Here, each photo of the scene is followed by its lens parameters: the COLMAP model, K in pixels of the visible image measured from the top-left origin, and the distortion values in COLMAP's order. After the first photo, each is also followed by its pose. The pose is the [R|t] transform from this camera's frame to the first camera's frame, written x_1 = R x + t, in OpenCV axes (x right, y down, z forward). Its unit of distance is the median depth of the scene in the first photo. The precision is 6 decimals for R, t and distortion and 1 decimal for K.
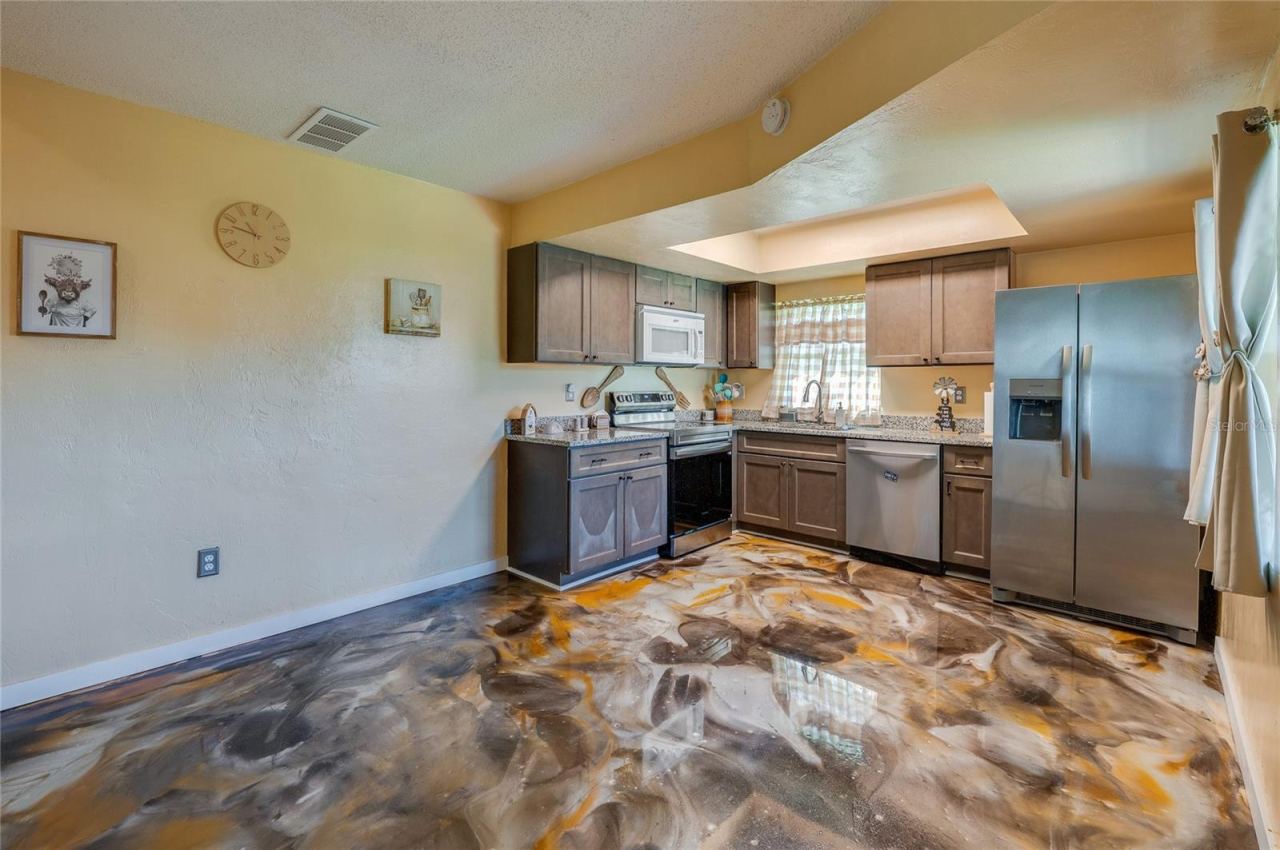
lens RADIAL K [[610.8, 0, 655.3], [0, 610.8, 387.3], [0, 0, 1]] dist [-0.010888, -0.000227]
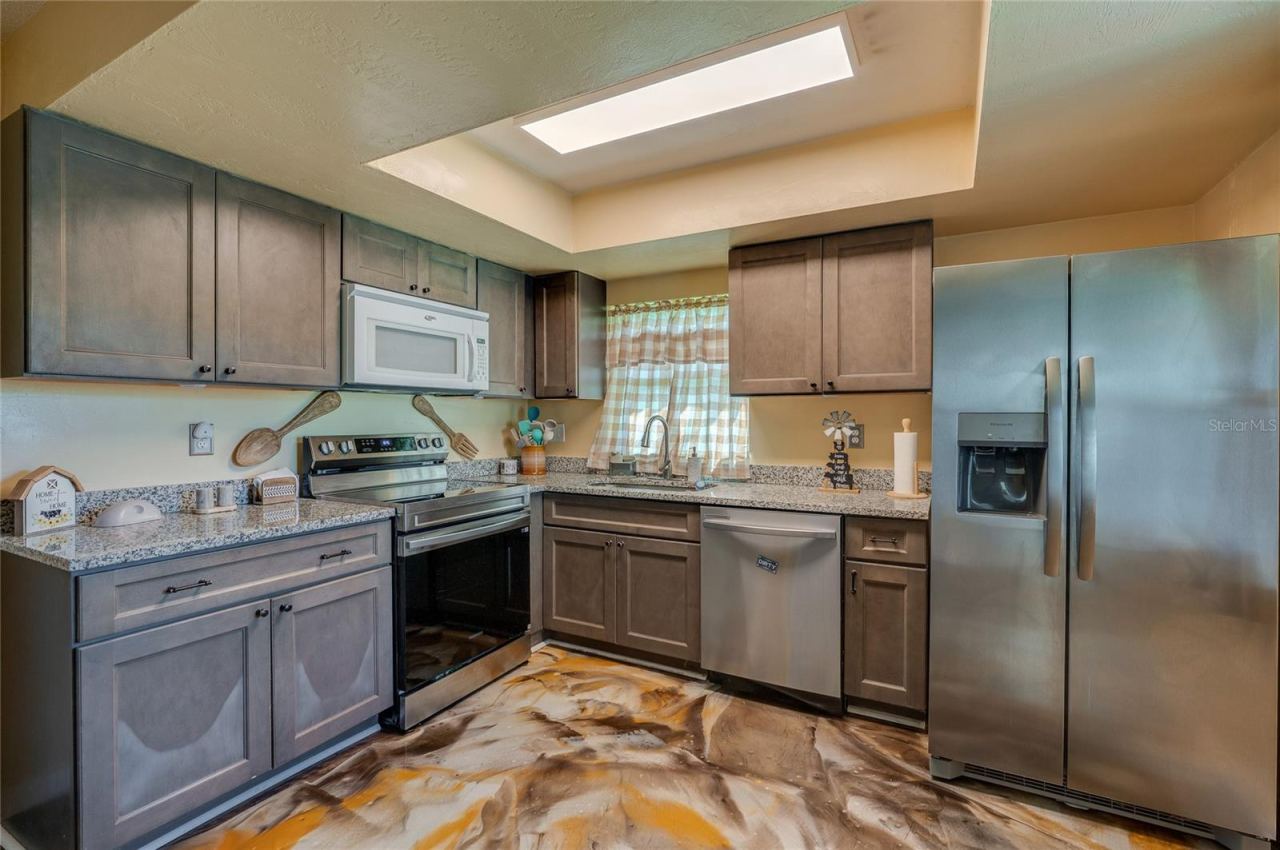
lens RADIAL K [[565.3, 0, 640.0], [0, 565.3, 425.0], [0, 0, 1]] dist [-0.002010, -0.000073]
pose [[0.983579, -0.004077, 0.180433, 0.140694], [0.003385, 0.999986, 0.004138, -0.004270], [-0.180447, -0.003459, 0.983579, 0.419719]]
